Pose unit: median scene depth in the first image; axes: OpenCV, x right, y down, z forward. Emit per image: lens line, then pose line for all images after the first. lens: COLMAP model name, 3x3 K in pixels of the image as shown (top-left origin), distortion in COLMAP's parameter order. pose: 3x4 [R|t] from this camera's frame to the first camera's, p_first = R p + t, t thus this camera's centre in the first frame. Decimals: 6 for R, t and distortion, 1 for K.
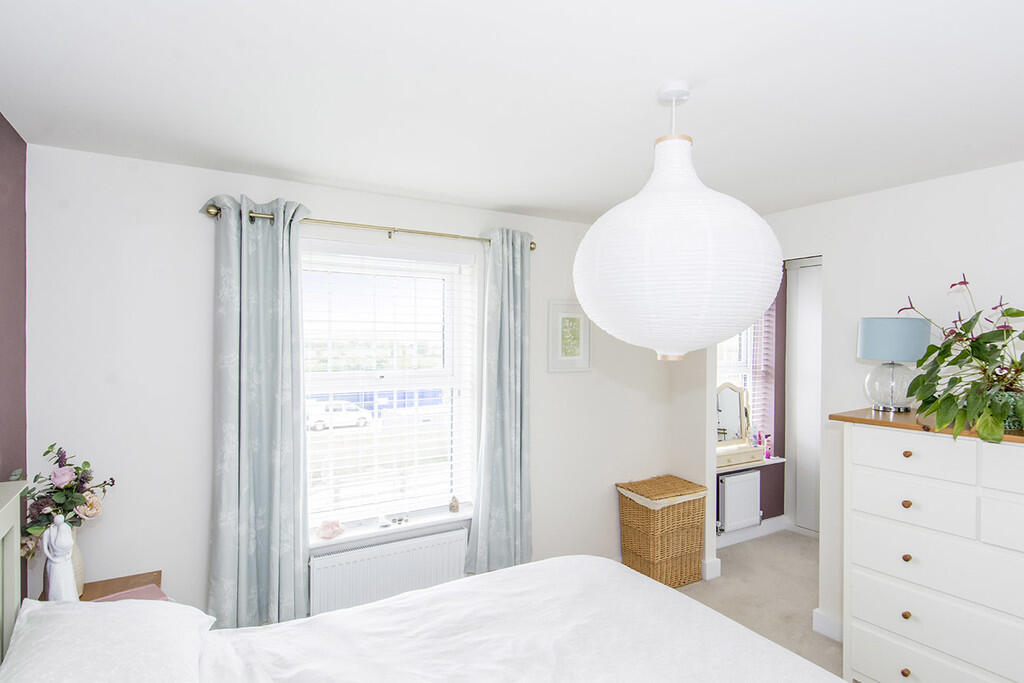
lens RADIAL K [[541.2, 0, 510.2], [0, 541.2, 342.9], [0, 0, 1]] dist [-0.001576, -0.000999]
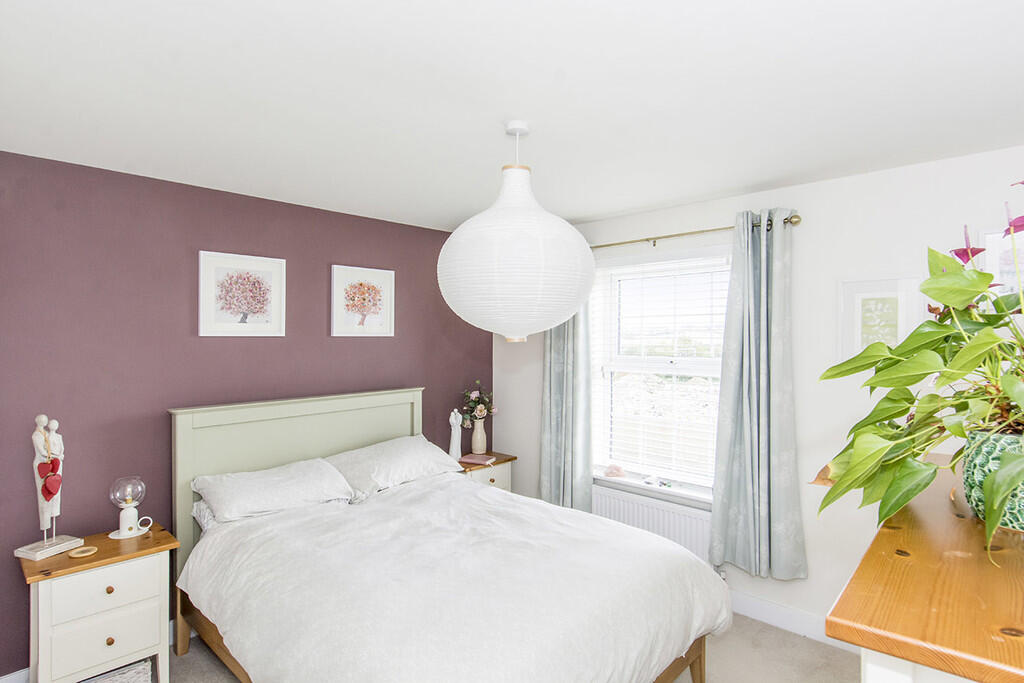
lens RADIAL K [[552.9, 0, 510.6], [0, 552.9, 337.7], [0, 0, 1]] dist [0.000151, -0.000165]
pose [[0.247689, -0.001003, -0.968839, 0.942790], [-0.000111, 0.999999, -0.001064, 0.012696], [0.968840, 0.000371, 0.247689, 0.407953]]
